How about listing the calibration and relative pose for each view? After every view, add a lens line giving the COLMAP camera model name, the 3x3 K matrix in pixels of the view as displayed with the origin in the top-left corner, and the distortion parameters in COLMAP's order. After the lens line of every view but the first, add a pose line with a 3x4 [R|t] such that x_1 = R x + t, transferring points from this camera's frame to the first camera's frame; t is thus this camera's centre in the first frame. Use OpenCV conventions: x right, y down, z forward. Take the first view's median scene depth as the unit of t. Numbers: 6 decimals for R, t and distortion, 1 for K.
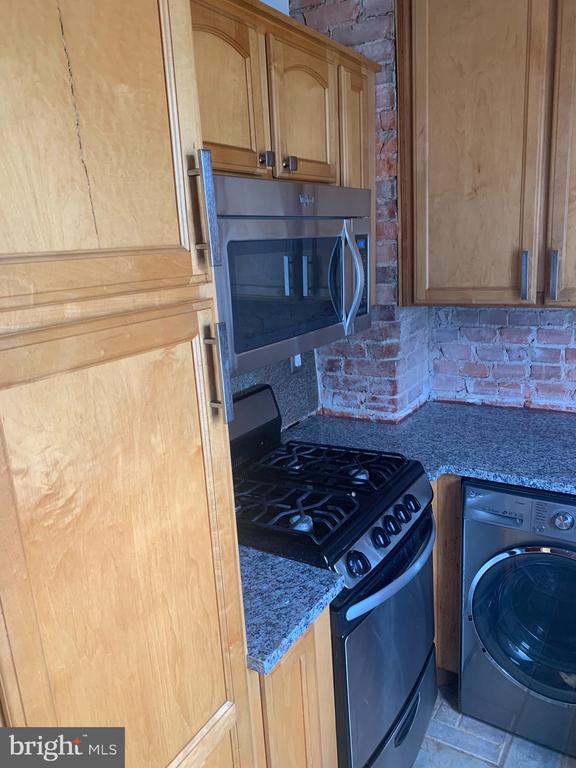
lens RADIAL K [[592.0, 0, 288.3], [0, 592.0, 385.2], [0, 0, 1]] dist [0.043280, -0.044125]
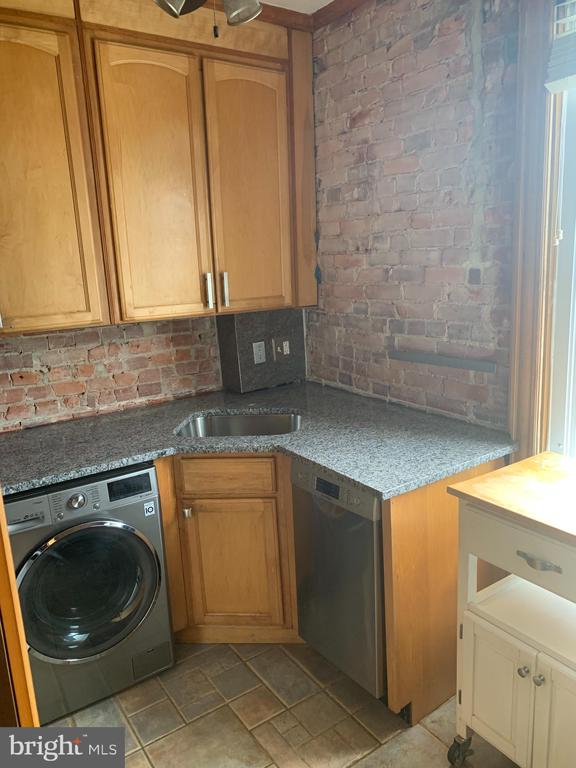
lens RADIAL K [[592.0, 0, 288.8], [0, 592.0, 384.0], [0, 0, 1]] dist [0.043280, -0.044125]
pose [[0.401667, -0.158617, 0.901945, -0.391736], [0.244886, 0.967624, 0.061111, 0.028527], [-0.882437, 0.196327, 0.427506, 0.061879]]
